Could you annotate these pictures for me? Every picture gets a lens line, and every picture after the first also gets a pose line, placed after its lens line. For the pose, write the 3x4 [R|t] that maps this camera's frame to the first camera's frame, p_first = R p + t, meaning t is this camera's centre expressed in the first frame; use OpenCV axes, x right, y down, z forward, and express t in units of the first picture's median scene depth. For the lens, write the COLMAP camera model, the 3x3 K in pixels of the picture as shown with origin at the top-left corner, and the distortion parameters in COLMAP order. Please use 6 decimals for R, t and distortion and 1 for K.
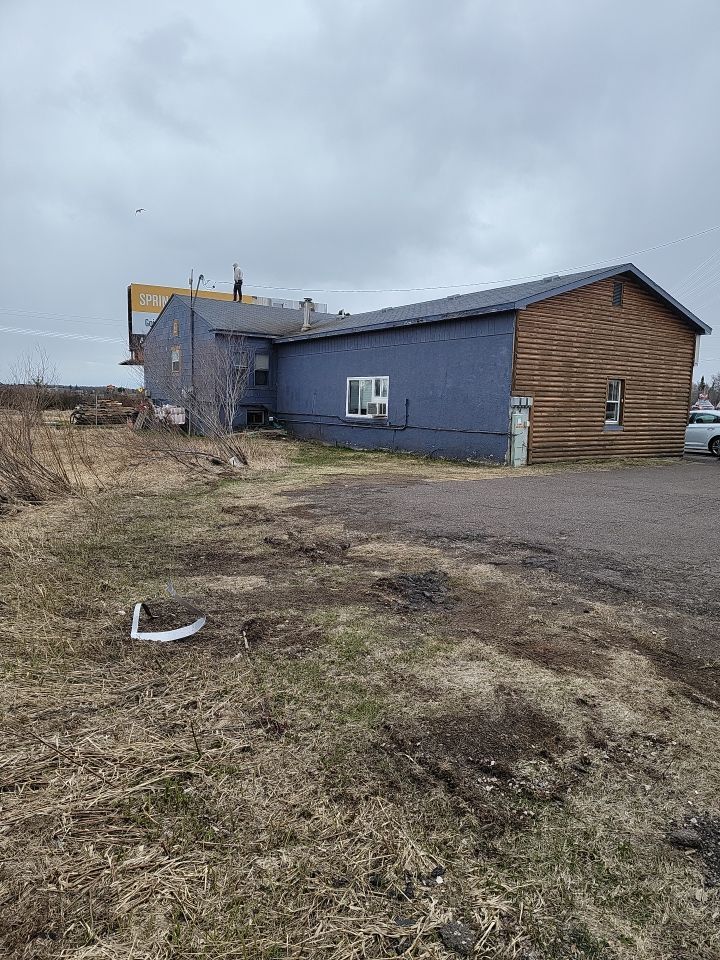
lens RADIAL K [[723.0, 0, 360.0], [0, 723.0, 480.0], [0, 0, 1]] dist [0.056106, -0.044477]
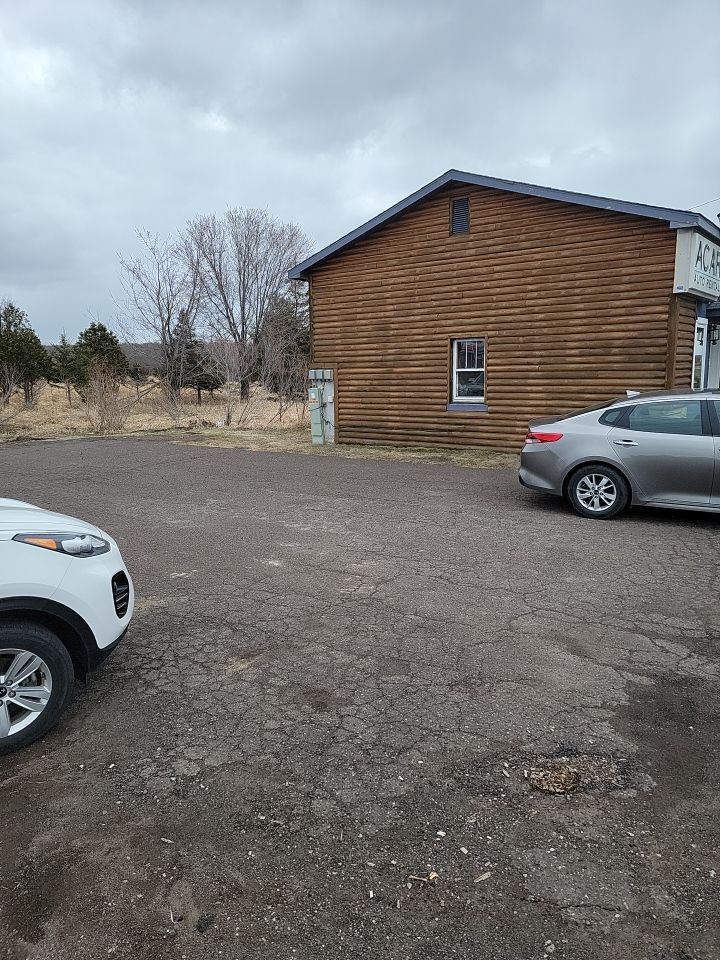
lens RADIAL K [[723.0, 0, 360.0], [0, 723.0, 480.0], [0, 0, 1]] dist [0.056106, -0.044477]
pose [[0.244590, 0.113100, -0.963008, 1.081880], [-0.091345, 0.991445, 0.093239, -0.061844], [0.965314, 0.065161, 0.252828, 0.778075]]
